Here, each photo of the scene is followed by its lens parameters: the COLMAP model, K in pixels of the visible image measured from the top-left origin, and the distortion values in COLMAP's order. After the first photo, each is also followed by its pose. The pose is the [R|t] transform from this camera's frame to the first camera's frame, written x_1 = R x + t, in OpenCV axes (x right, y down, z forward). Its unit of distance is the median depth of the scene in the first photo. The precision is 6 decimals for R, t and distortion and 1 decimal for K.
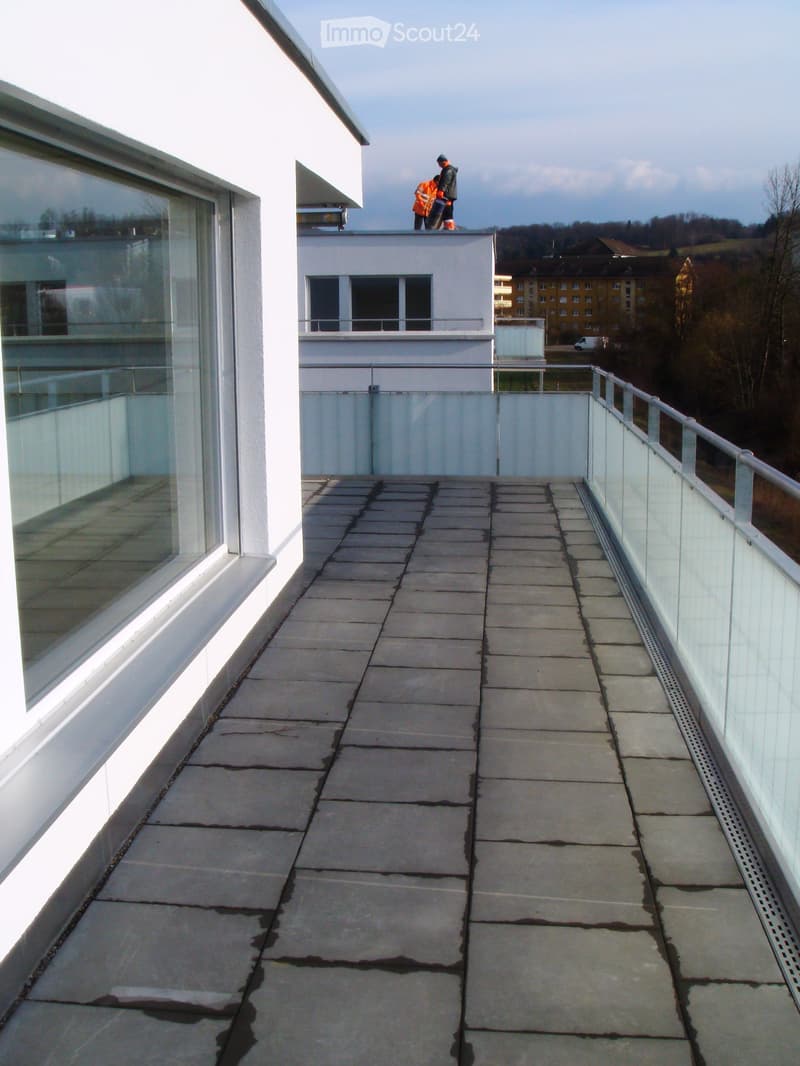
lens RADIAL K [[1241.6, 0, 400.0], [0, 1241.6, 533.0], [0, 0, 1]] dist [-0.201762, 0.335895]
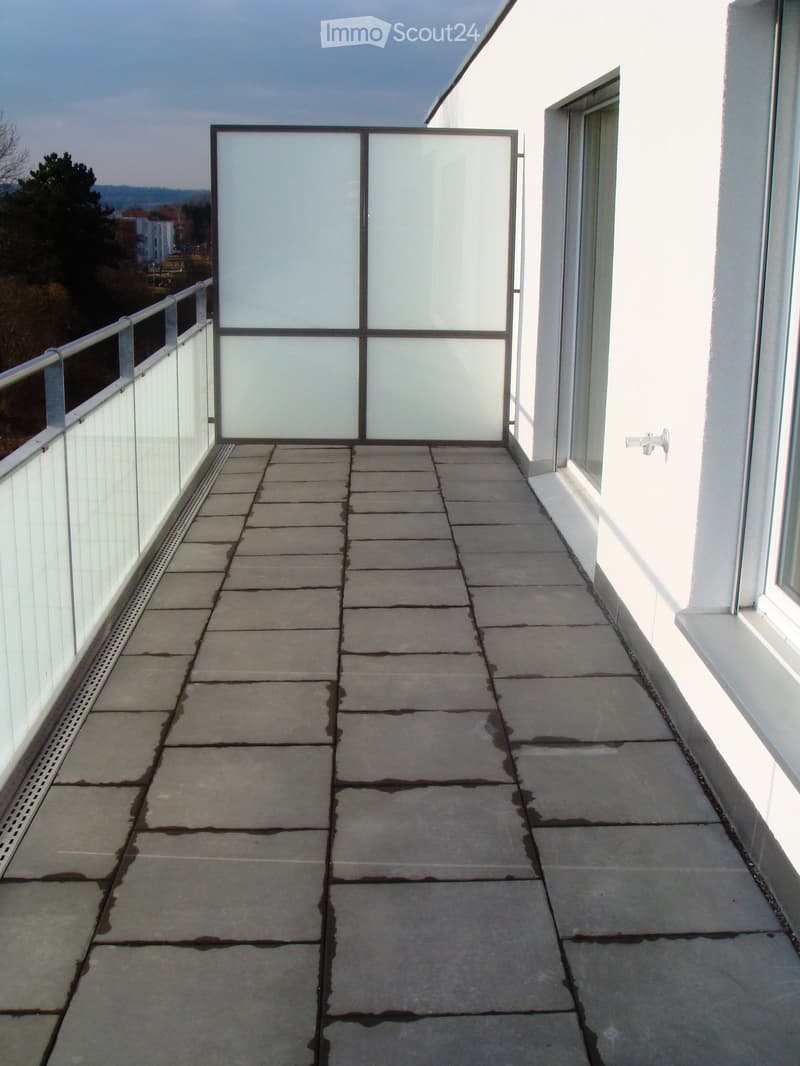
lens RADIAL K [[1241.6, 0, 400.0], [0, 1241.6, 533.0], [0, 0, 1]] dist [-0.201762, 0.335895]
pose [[-0.994153, 0.011138, -0.107403, 0.103074], [-0.035557, 0.905421, 0.423022, -0.309759], [0.101957, 0.424368, -0.899732, 1.784319]]
